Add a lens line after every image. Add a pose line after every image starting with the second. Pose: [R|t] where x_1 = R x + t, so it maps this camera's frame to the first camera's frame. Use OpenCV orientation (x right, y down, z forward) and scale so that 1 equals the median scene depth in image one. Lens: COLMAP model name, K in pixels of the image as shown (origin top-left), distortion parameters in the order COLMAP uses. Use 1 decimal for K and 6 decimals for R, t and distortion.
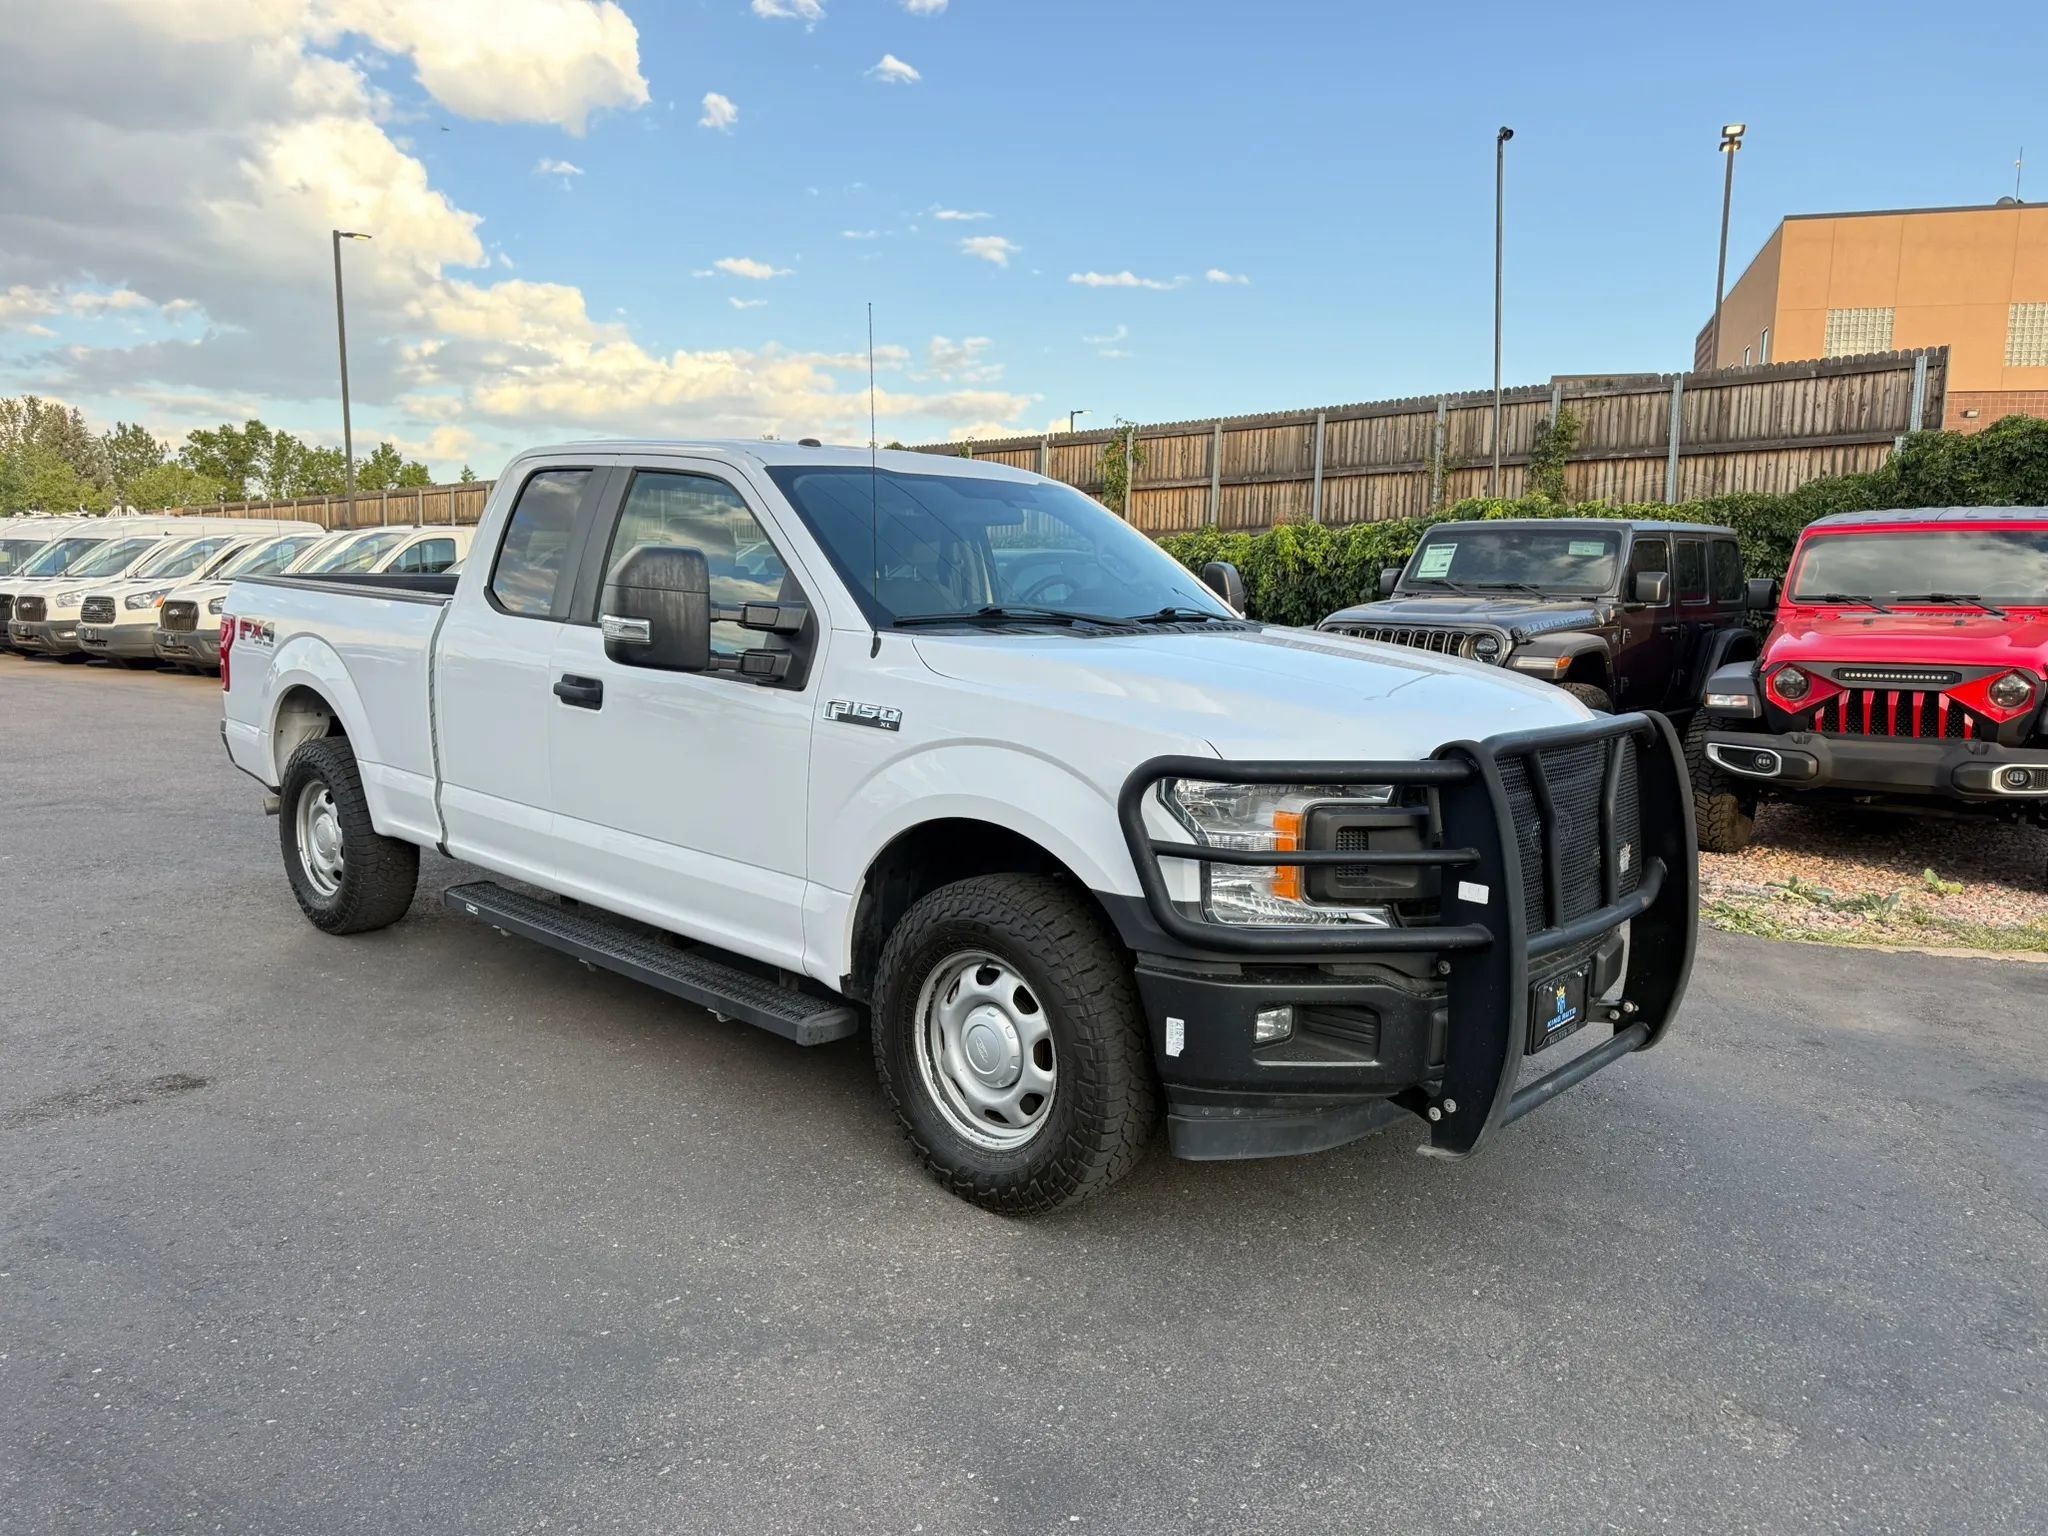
lens RADIAL K [[1442.7, 0, 1024.0], [0, 1442.7, 768.0], [0, 0, 1]] dist [0.101932, -0.150857]
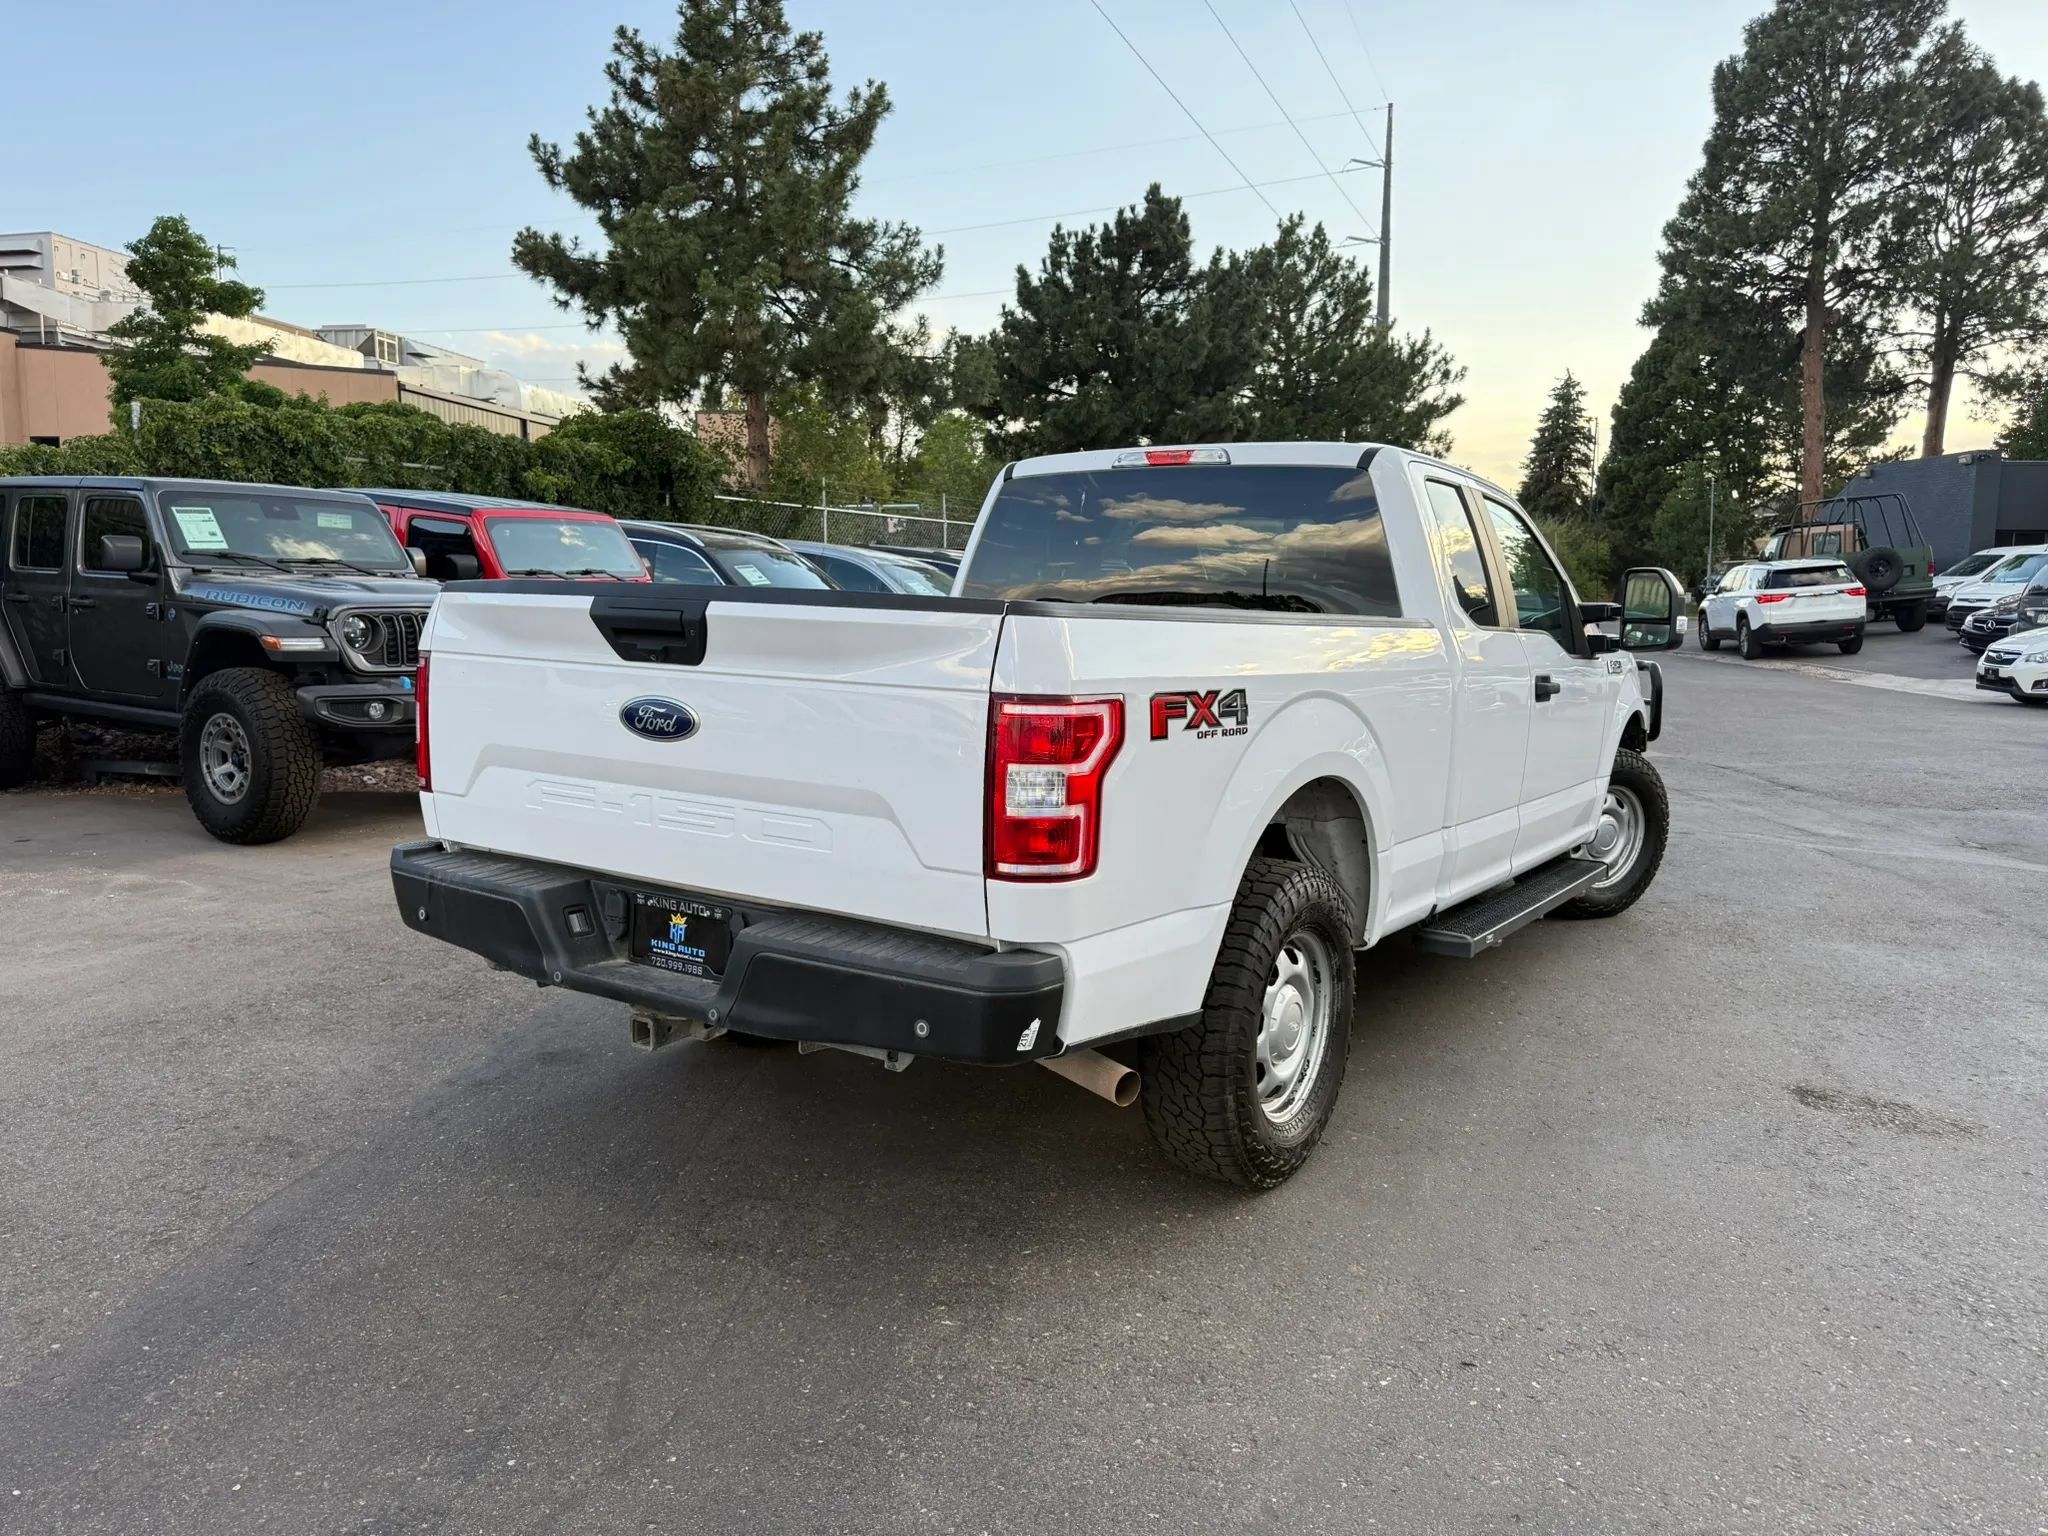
lens RADIAL K [[1458.0, 0, 1024.0], [0, 1458.0, 768.0], [0, 0, 1]] dist [0.042557, -0.063599]
pose [[-0.153692, -0.146663, 0.977174, -0.428098], [0.104606, 0.980951, 0.163683, -0.069426], [-0.982566, 0.127375, -0.135422, 0.483910]]
